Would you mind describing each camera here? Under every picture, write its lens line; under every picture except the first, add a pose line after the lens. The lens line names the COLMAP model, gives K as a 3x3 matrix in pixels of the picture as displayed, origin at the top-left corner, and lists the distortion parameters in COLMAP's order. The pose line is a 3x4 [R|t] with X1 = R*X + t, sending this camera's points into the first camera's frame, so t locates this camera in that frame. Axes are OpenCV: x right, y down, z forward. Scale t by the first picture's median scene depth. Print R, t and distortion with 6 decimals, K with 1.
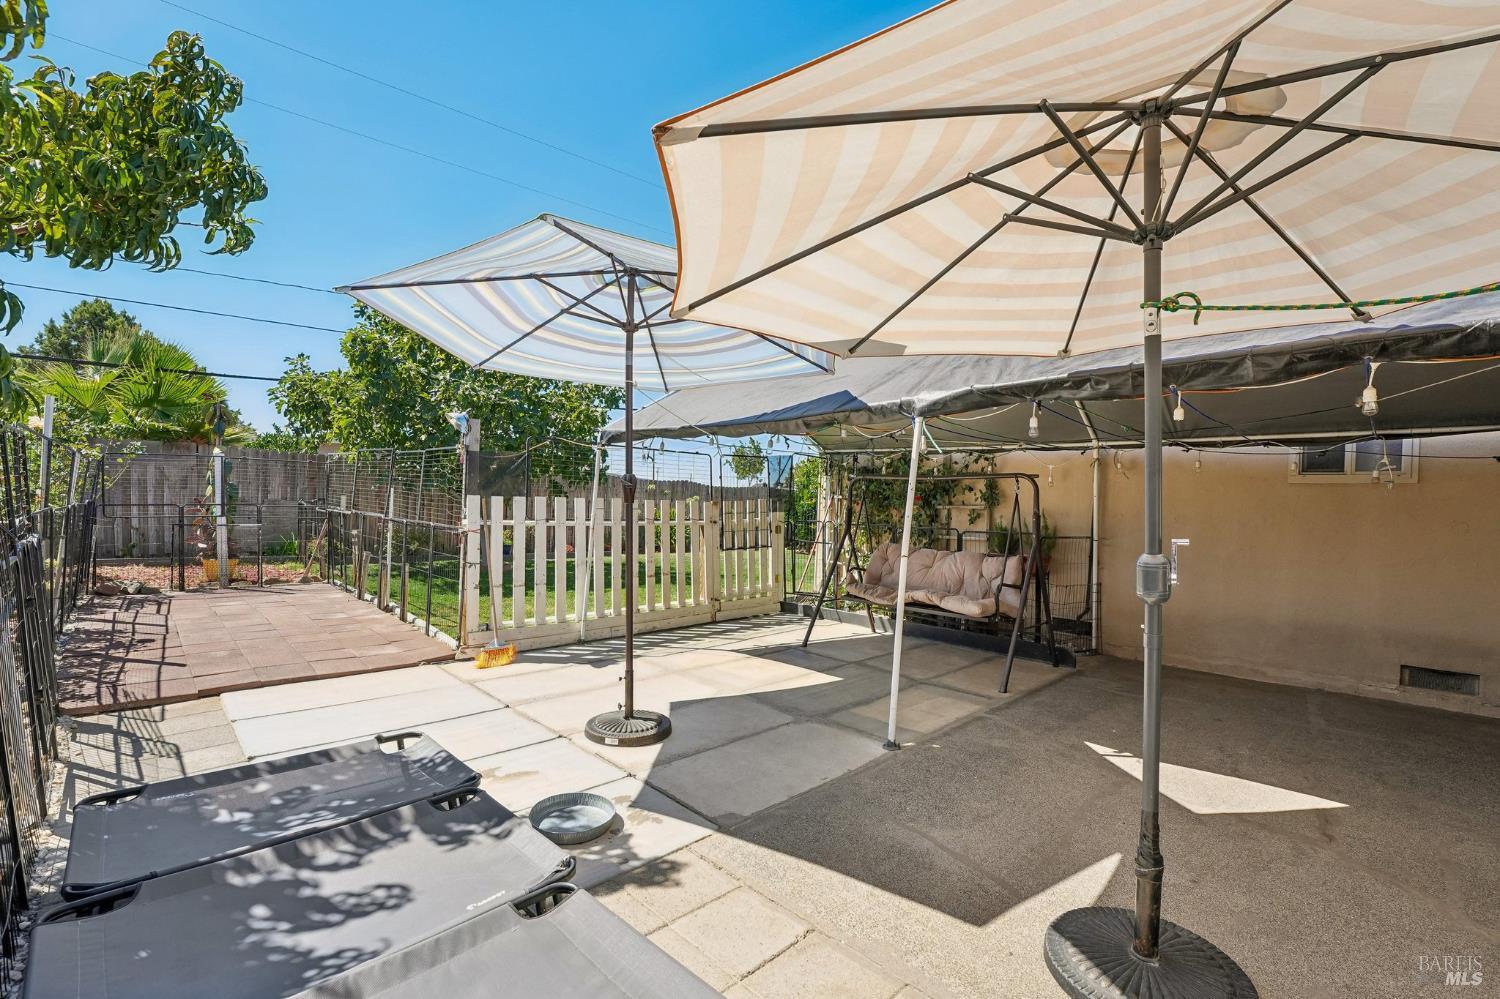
lens RADIAL K [[620.8, 0, 726.3], [0, 620.8, 508.6], [0, 0, 1]] dist [-0.046594, 0.009482]
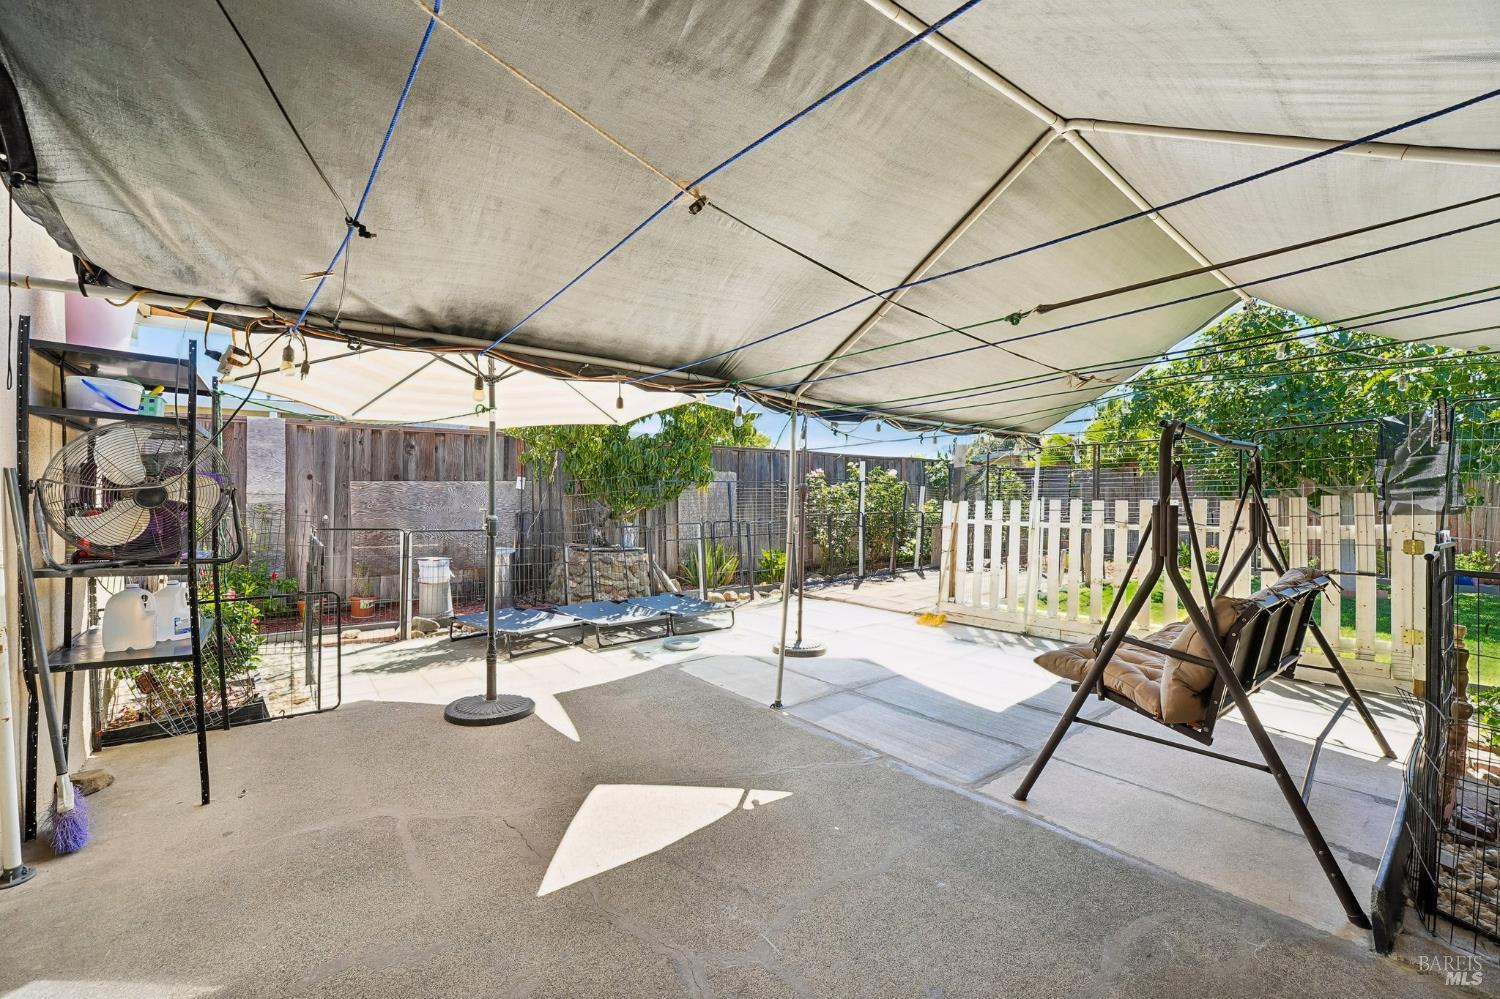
lens RADIAL K [[606.6, 0, 743.8], [0, 606.6, 498.4], [0, 0, 1]] dist [-0.019709, 0.000513]
pose [[-0.095934, -0.050406, -0.994111, 1.177237], [-0.009527, 0.998718, -0.049720, 0.054183], [0.995342, 0.004701, -0.096291, 0.883873]]
